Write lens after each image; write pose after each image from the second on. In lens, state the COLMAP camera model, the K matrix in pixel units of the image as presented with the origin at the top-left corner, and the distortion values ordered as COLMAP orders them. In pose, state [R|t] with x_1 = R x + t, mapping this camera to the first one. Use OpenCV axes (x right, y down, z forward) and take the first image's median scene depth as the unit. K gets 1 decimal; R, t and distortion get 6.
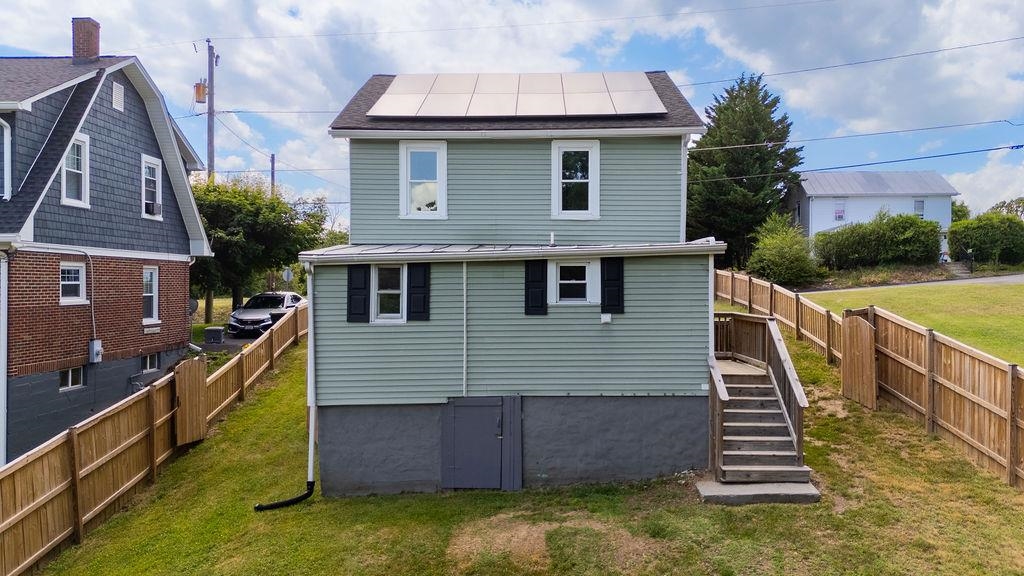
lens RADIAL K [[768.0, 0, 492.7], [0, 768.0, 288.5], [0, 0, 1]] dist [0.069721, -0.066482]
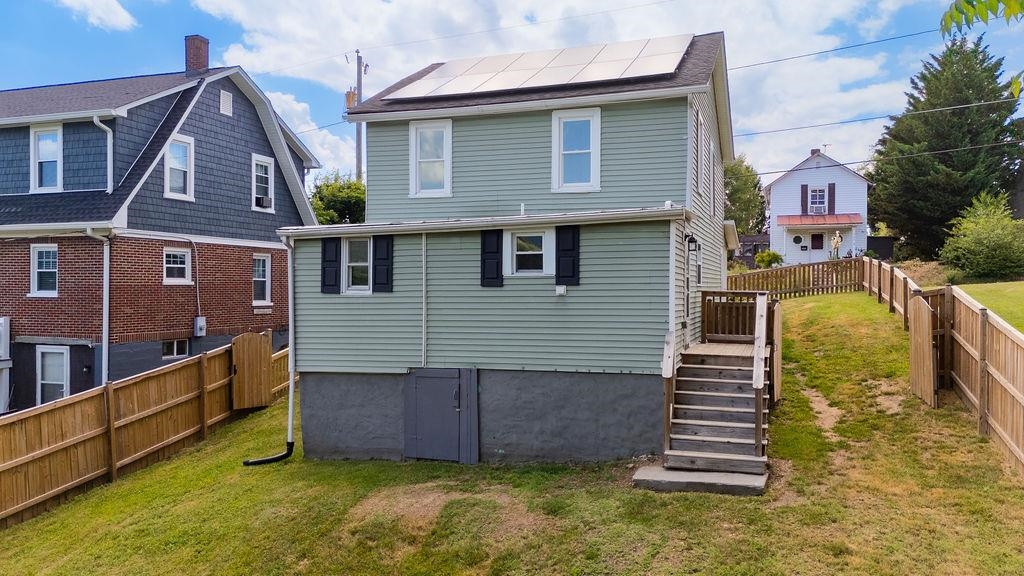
lens RADIAL K [[768.0, 0, 492.7], [0, 768.0, 288.5], [0, 0, 1]] dist [0.069721, -0.066482]
pose [[0.954137, 0.002678, -0.299358, 0.349668], [-0.004042, 0.999984, -0.003936, 0.040520], [0.299343, 0.004965, 0.954133, 0.064547]]
